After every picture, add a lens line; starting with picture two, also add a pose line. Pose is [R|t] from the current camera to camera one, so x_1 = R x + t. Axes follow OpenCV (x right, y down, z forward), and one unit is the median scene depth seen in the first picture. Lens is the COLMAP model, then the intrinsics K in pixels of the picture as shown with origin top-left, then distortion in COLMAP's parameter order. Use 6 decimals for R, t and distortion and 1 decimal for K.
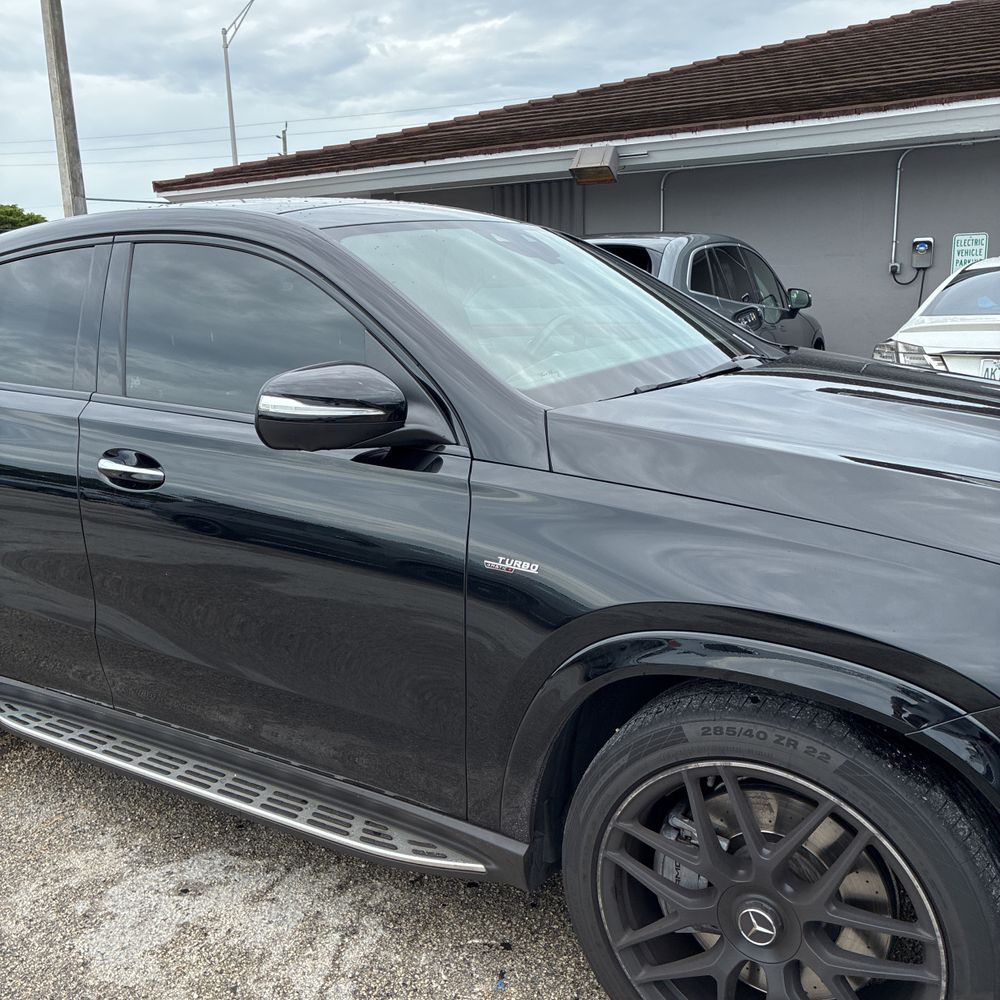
lens RADIAL K [[1011.8, 0, 498.3], [0, 1011.8, 508.2], [0, 0, 1]] dist [0.016725, 0.000000]
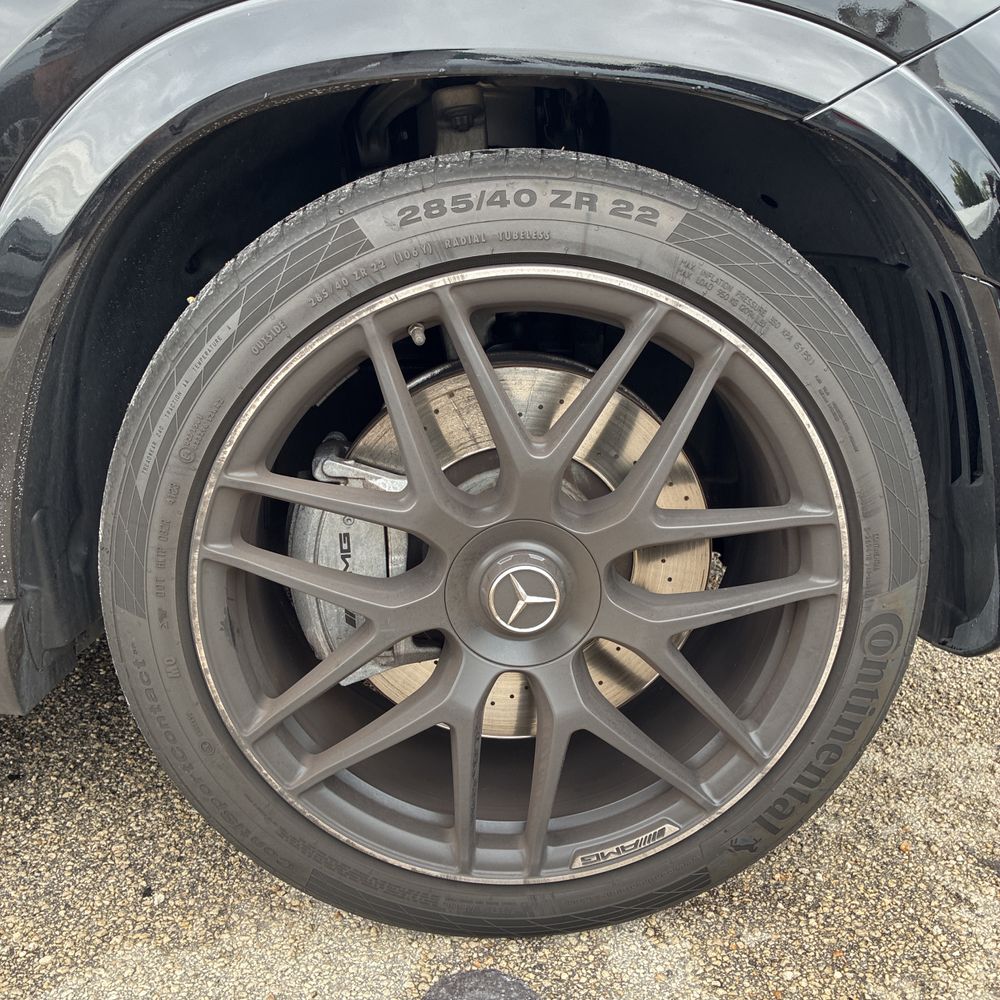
lens RADIAL K [[1011.8, 0, 501.5], [0, 1011.8, 499.8], [0, 0, 1]] dist [0.016725, 0.000000]
pose [[0.822619, -0.143859, 0.550093, -0.038189], [0.106065, 0.989307, 0.100109, 0.279240], [-0.558613, -0.024006, 0.829081, 0.517321]]
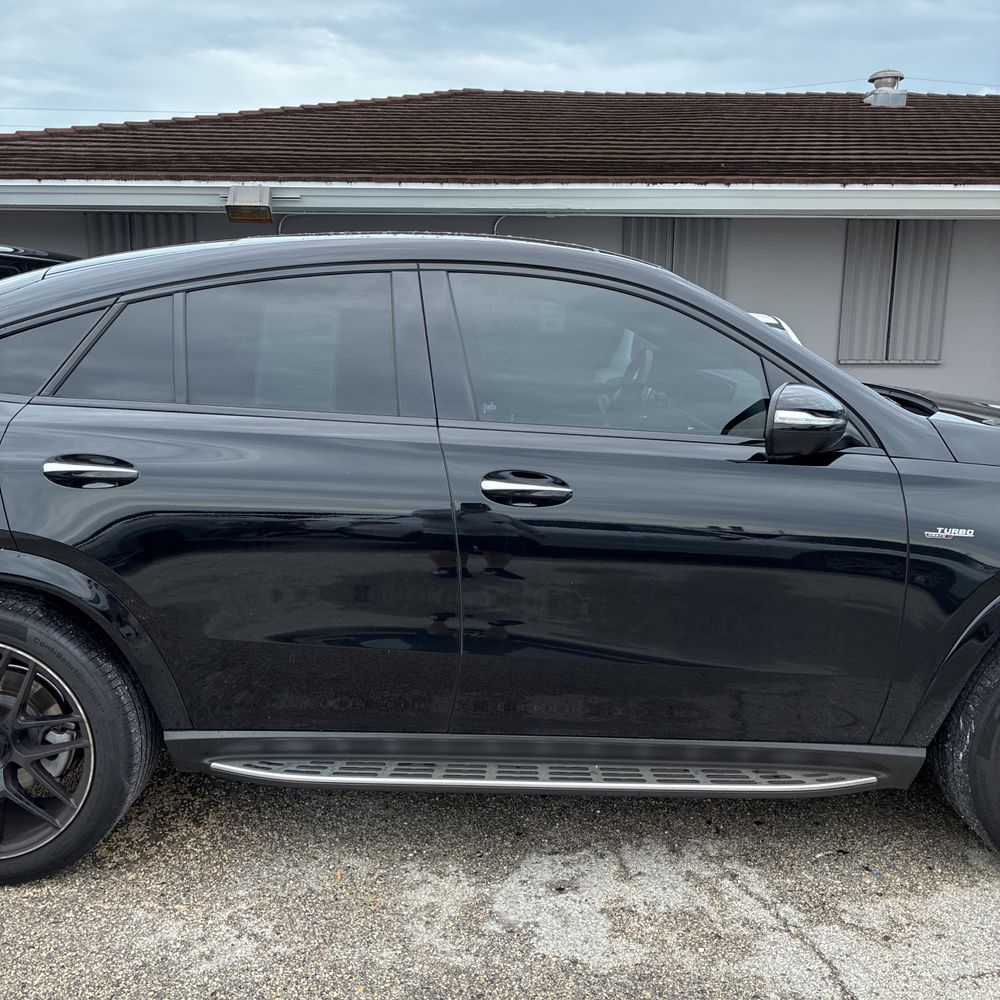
lens RADIAL K [[1011.8, 0, 498.4], [0, 1011.8, 517.6], [0, 0, 1]] dist [0.016725, 0.000000]
pose [[0.850644, -0.066659, 0.521499, -1.168500], [0.083224, 0.996496, -0.008377, -0.002656], [-0.519113, 0.050527, 0.853211, 0.159818]]
